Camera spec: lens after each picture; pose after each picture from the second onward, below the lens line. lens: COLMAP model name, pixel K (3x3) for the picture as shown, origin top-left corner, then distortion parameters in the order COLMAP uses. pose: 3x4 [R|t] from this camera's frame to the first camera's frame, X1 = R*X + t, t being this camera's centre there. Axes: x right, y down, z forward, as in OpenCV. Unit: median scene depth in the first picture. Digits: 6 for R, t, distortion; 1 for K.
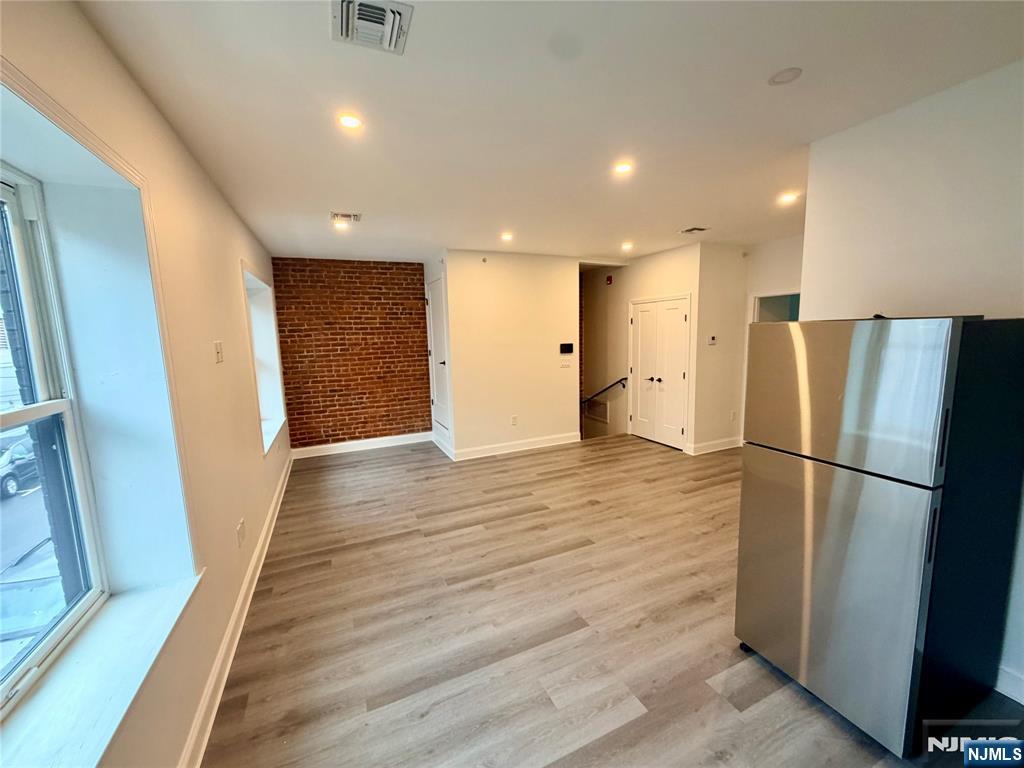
lens RADIAL K [[407.5, 0, 508.9], [0, 407.5, 385.2], [0, 0, 1]] dist [-0.000134, -0.000059]
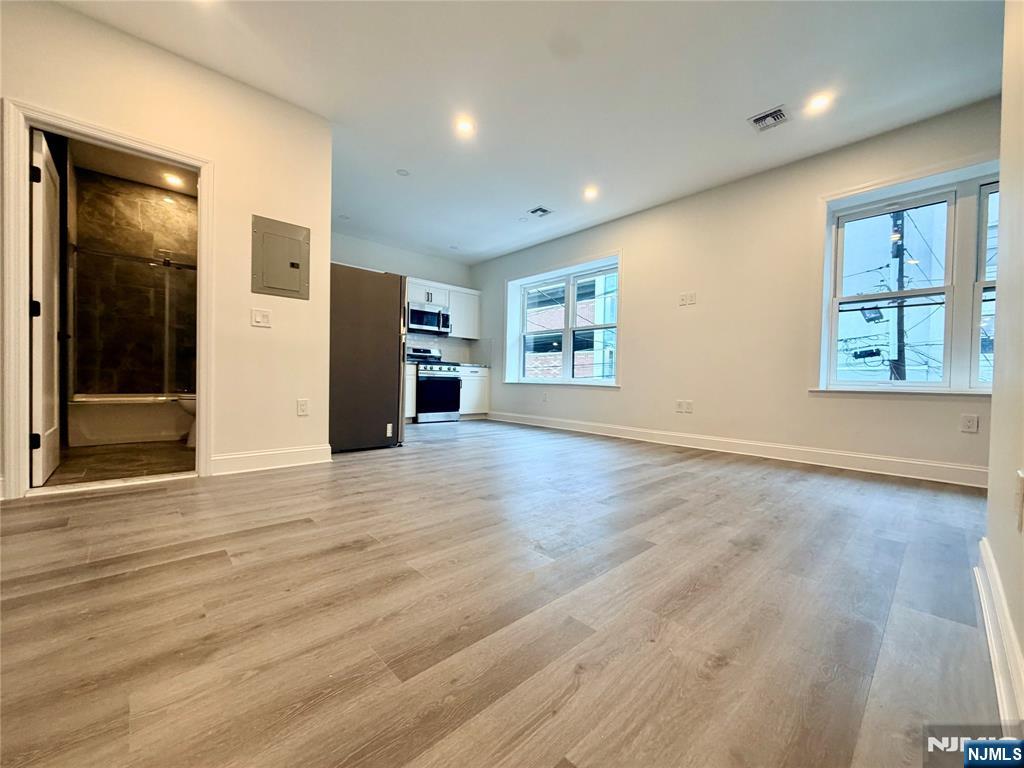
lens RADIAL K [[407.5, 0, 508.9], [0, 407.5, 385.2], [0, 0, 1]] dist [-0.000134, -0.000059]
pose [[-0.948930, 0.012376, -0.315245, 0.252185], [-0.036141, 0.988388, 0.147591, 0.023802], [0.313411, 0.151447, -0.937463, 1.059120]]
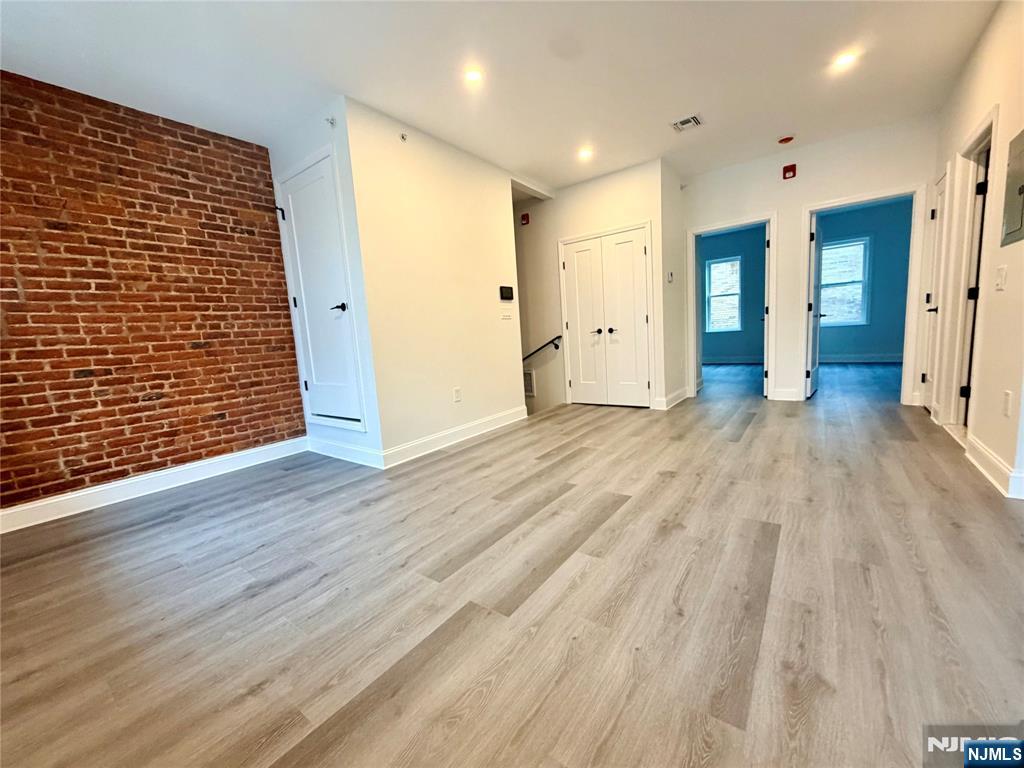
lens RADIAL K [[407.5, 0, 508.9], [0, 407.5, 385.2], [0, 0, 1]] dist [-0.000134, -0.000059]
pose [[0.878939, -0.093663, 0.467646, -0.220823], [0.106417, 0.994321, -0.000862, 0.078501], [-0.464910, 0.050523, 0.883915, 0.357154]]
